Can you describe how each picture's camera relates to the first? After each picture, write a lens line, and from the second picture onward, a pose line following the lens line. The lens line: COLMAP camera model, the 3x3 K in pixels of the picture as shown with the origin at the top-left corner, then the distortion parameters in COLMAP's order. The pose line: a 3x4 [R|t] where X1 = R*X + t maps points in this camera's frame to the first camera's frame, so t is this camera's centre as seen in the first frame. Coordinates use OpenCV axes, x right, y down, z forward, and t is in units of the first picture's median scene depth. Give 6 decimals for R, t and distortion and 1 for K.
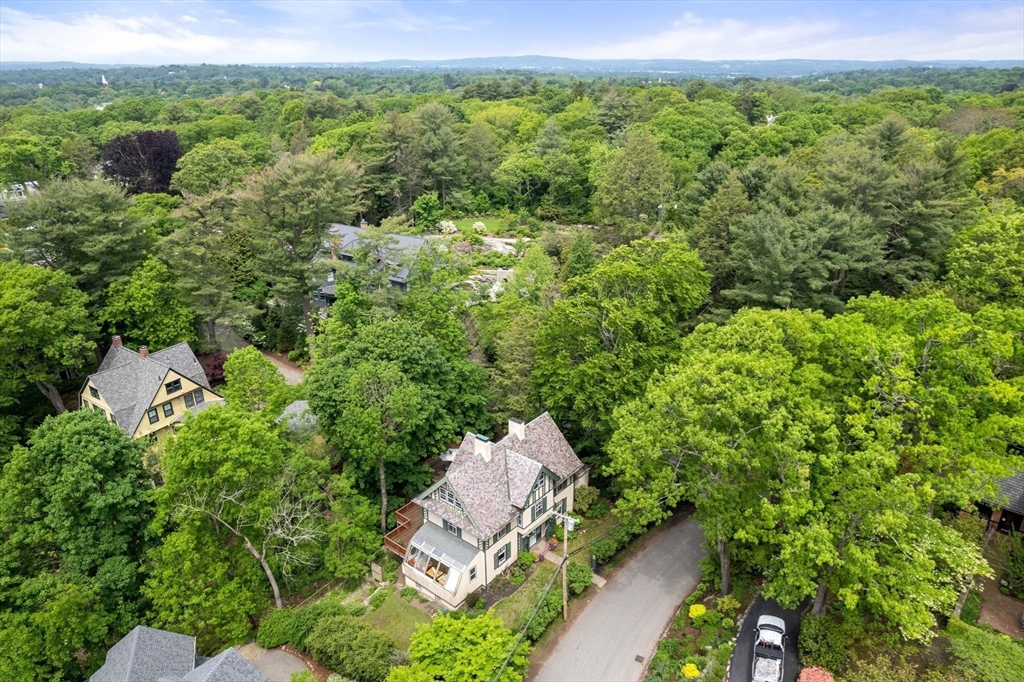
lens RADIAL K [[678.6, 0, 512.0], [0, 678.6, 341.0], [0, 0, 1]] dist [-0.036974, 0.004837]
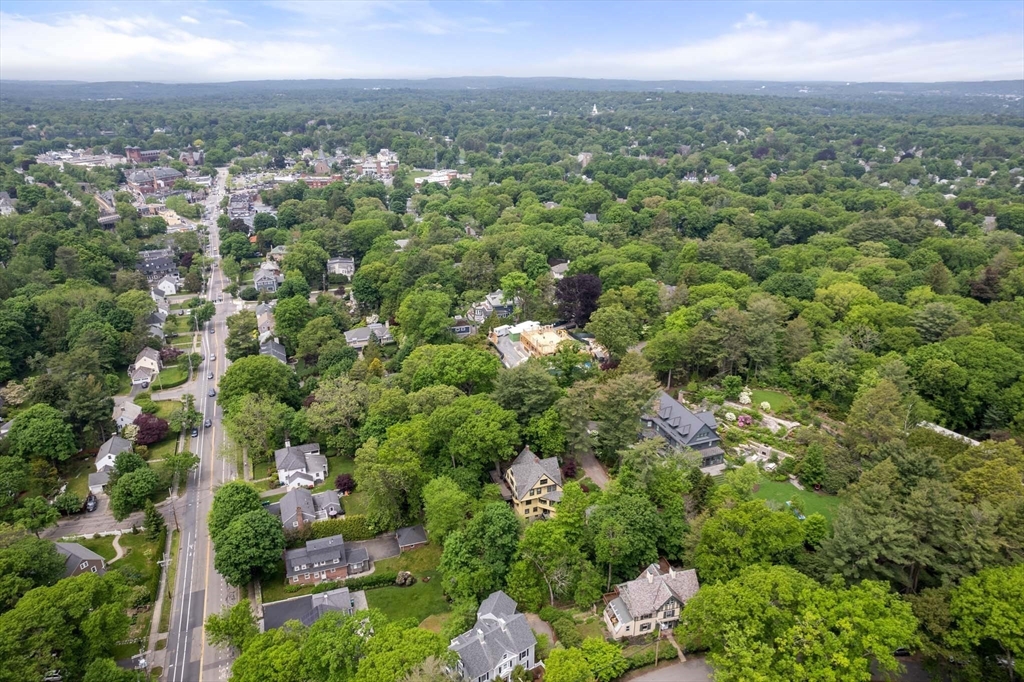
lens RADIAL K [[678.6, 0, 512.0], [0, 678.6, 341.0], [0, 0, 1]] dist [-0.036974, 0.004837]
pose [[0.803215, 0.227472, -0.550547, 0.611874], [-0.230183, 0.970951, 0.065349, -0.603720], [0.549419, 0.074237, 0.832243, -1.076837]]
